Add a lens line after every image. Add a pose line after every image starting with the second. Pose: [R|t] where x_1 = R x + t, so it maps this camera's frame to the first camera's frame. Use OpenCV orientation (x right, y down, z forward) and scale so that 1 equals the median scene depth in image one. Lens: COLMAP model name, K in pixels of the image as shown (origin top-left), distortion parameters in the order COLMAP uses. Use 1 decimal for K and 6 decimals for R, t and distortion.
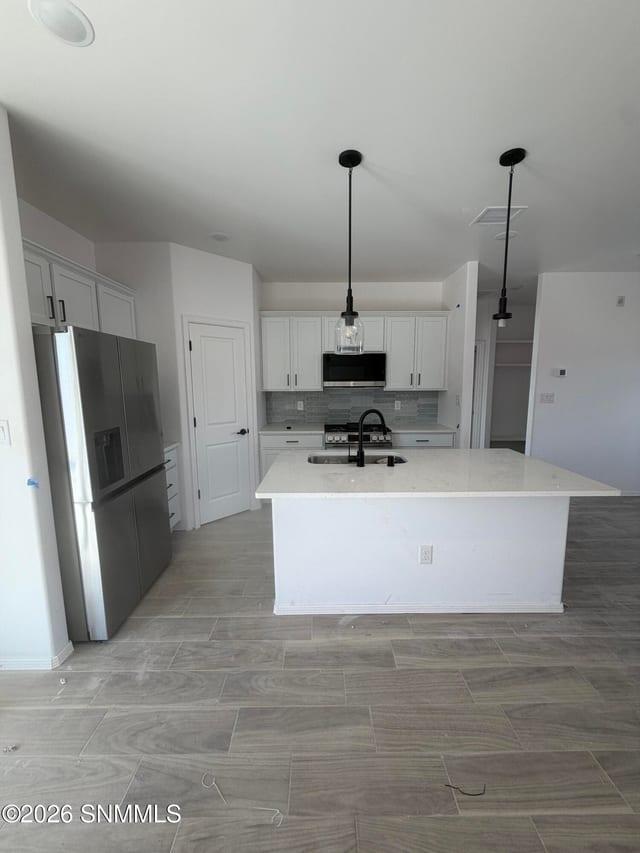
lens RADIAL K [[340.5, 0, 319.7], [0, 340.5, 425.4], [0, 0, 1]] dist [-0.000950, 0.000609]
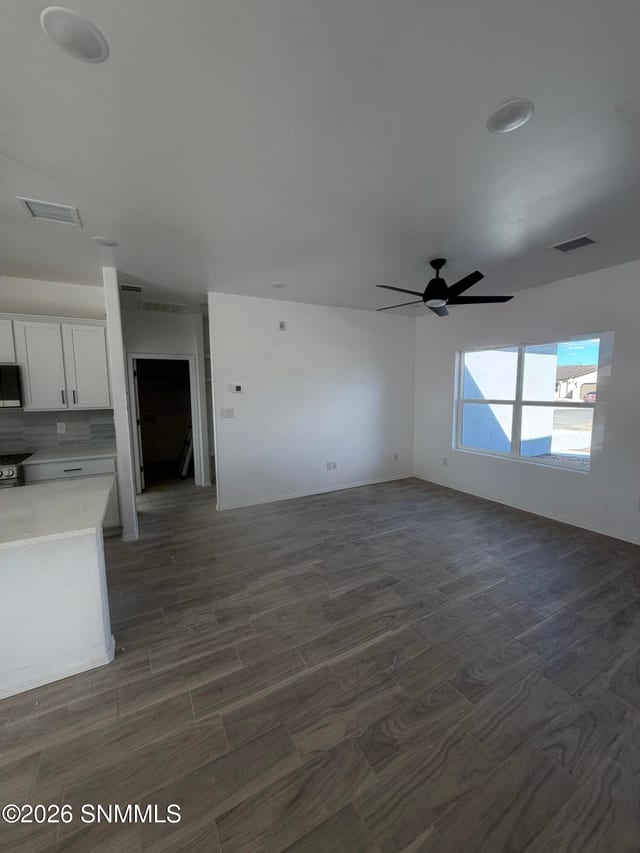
lens RADIAL K [[340.5, 0, 321.0], [0, 340.5, 425.6], [0, 0, 1]] dist [-0.000950, 0.000609]
pose [[0.875272, -0.055093, 0.480482, 0.823549], [0.069228, 0.997532, -0.011730, -0.021860], [-0.478650, 0.043530, 0.876926, -0.074867]]
